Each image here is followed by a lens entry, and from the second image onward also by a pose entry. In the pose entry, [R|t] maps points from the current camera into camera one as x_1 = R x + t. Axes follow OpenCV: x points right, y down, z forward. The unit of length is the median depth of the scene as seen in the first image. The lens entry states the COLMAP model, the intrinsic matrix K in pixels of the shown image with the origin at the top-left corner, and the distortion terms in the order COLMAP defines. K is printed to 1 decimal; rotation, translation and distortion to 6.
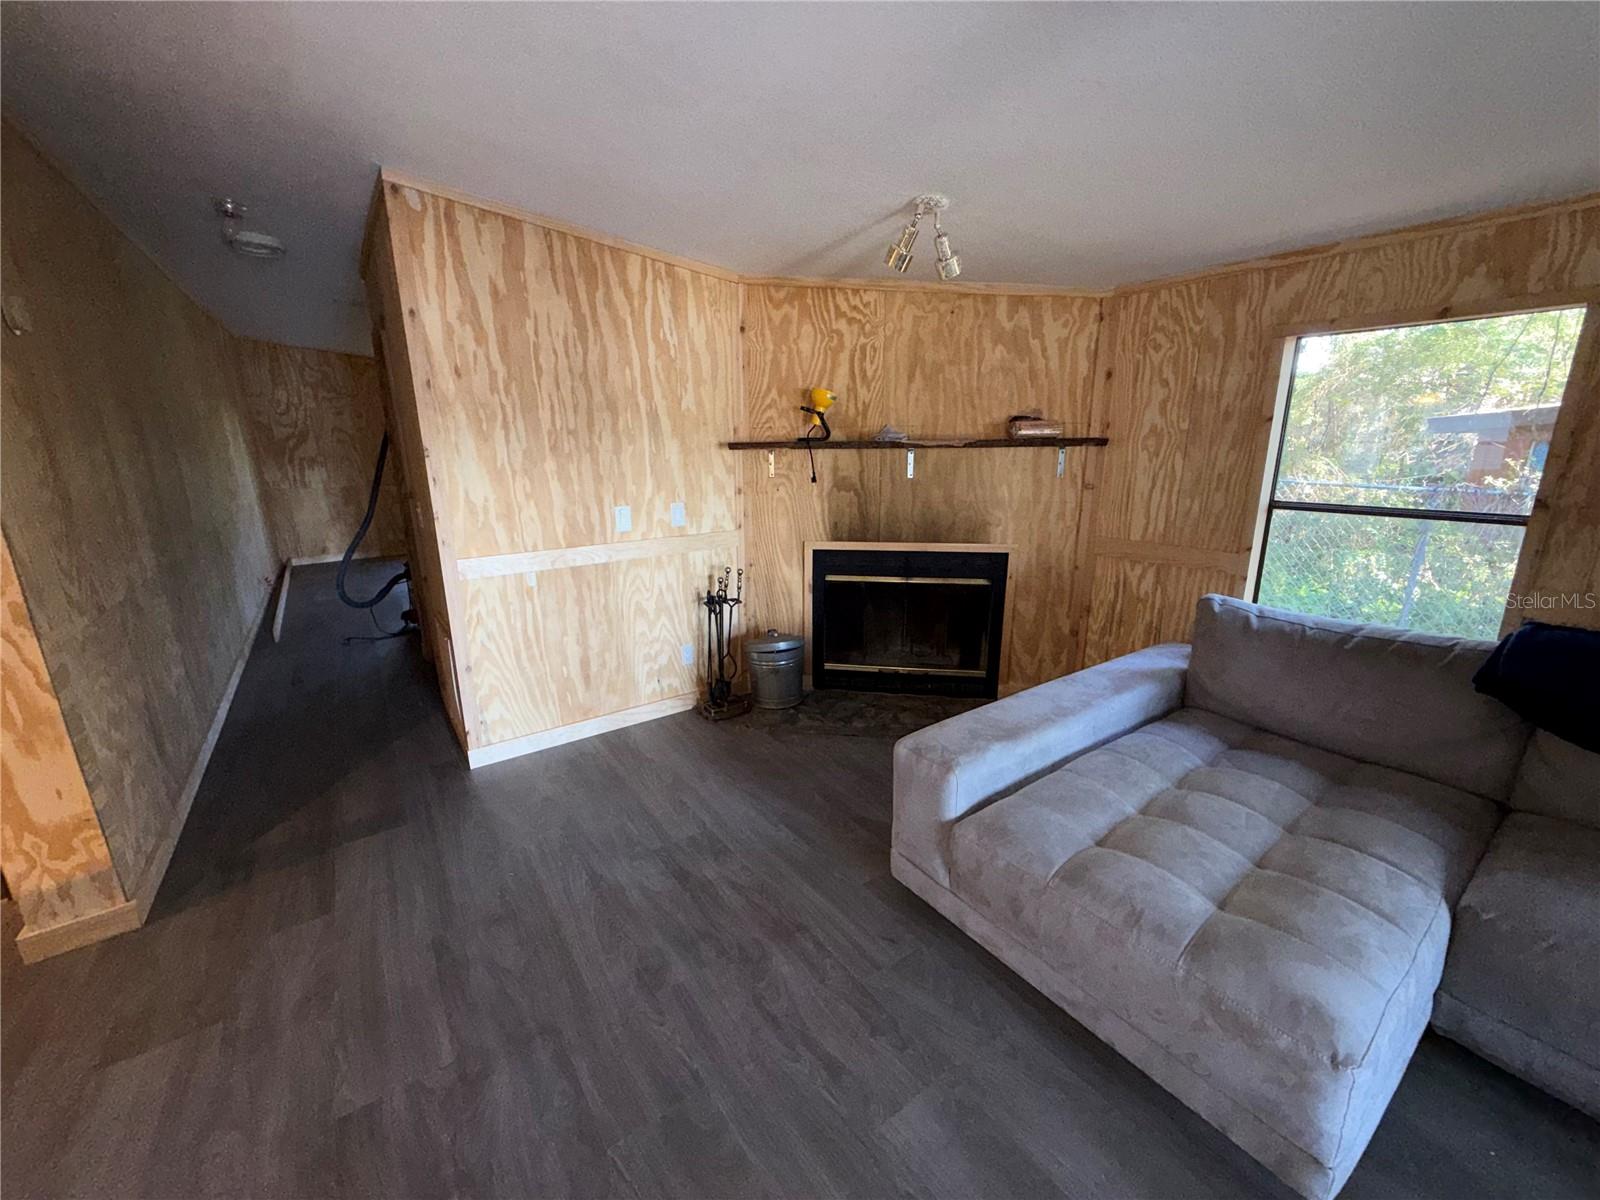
lens RADIAL K [[638.6, 0, 797.0], [0, 638.6, 599.4], [0, 0, 1]] dist [0.001345, 0.000324]
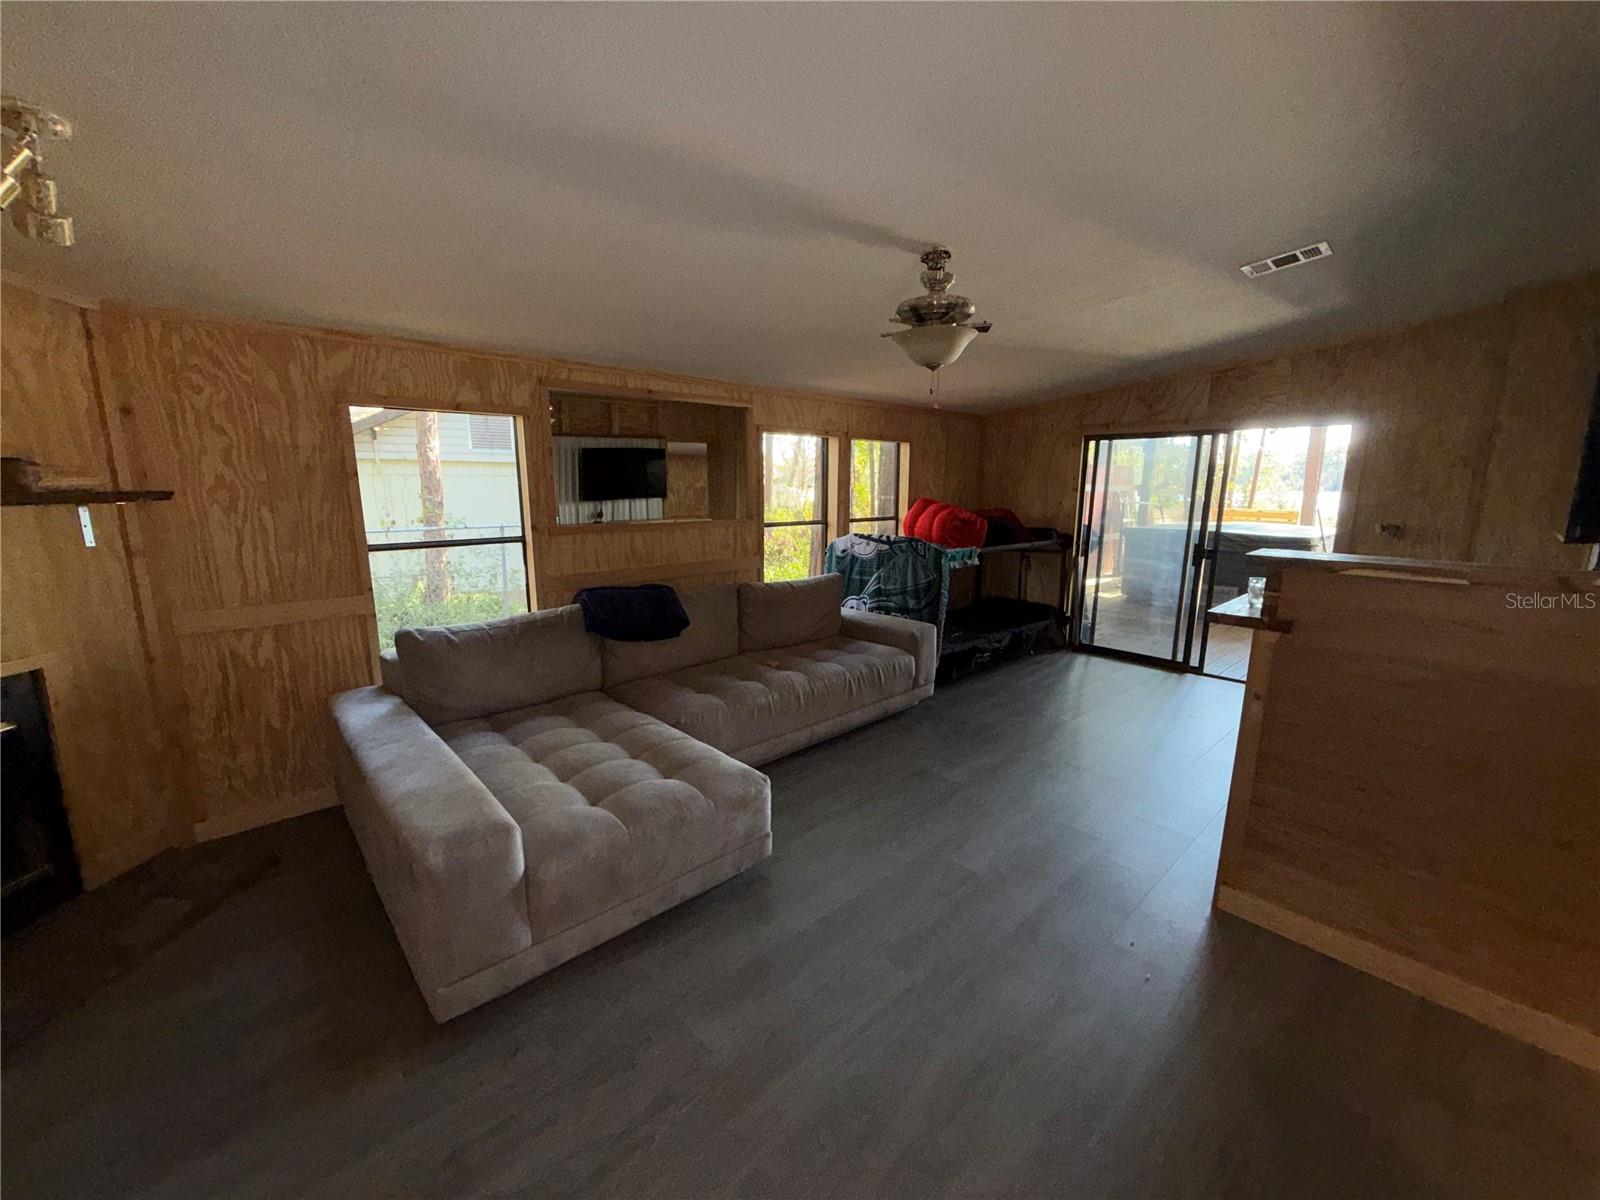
lens RADIAL K [[638.6, 0, 797.0], [0, 638.6, 599.4], [0, 0, 1]] dist [0.001345, 0.000324]
pose [[-0.130792, -0.168258, 0.977027, -0.449892], [0.244337, 0.949624, 0.196248, -0.092867], [-0.960829, 0.264391, -0.083092, 0.363363]]
